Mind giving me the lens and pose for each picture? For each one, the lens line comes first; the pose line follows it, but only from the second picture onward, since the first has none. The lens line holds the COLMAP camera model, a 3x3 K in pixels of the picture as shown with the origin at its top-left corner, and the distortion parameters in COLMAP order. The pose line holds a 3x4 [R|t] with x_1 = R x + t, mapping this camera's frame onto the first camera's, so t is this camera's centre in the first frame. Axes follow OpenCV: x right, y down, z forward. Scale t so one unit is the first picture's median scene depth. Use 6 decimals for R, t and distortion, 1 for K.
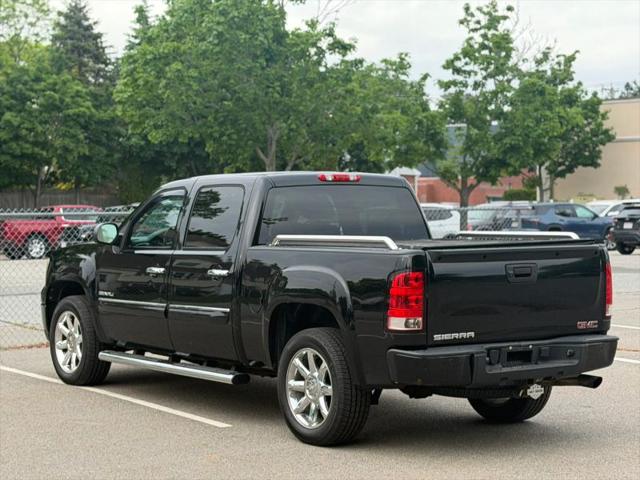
lens RADIAL K [[1427.8, 0, 320.0], [0, 1427.8, 240.0], [0, 0, 1]] dist [0.017307, -0.062209]
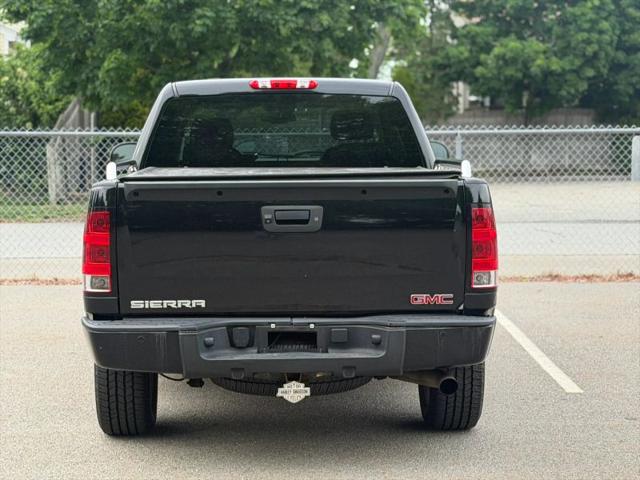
lens RADIAL K [[1427.8, 0, 320.0], [0, 1427.8, 240.0], [0, 0, 1]] dist [0.017307, -0.062209]
pose [[0.843987, 0.041930, -0.534722, 0.510377], [-0.013094, 0.998253, 0.057610, -0.006047], [0.536203, -0.041620, 0.843062, 0.421938]]
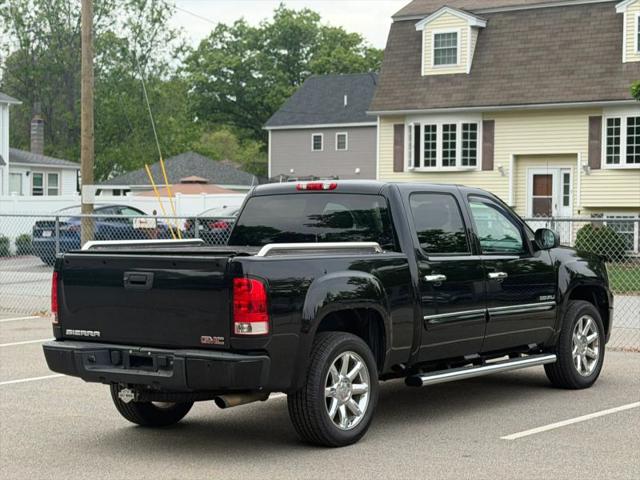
lens RADIAL K [[1427.8, 0, 320.0], [0, 1427.8, 240.0], [0, 0, 1]] dist [0.017307, -0.062209]
pose [[0.315308, 0.021520, -0.948745, 1.139845], [-0.021693, 0.999645, 0.015465, -0.024376], [0.948741, 0.015705, 0.315663, 0.784757]]
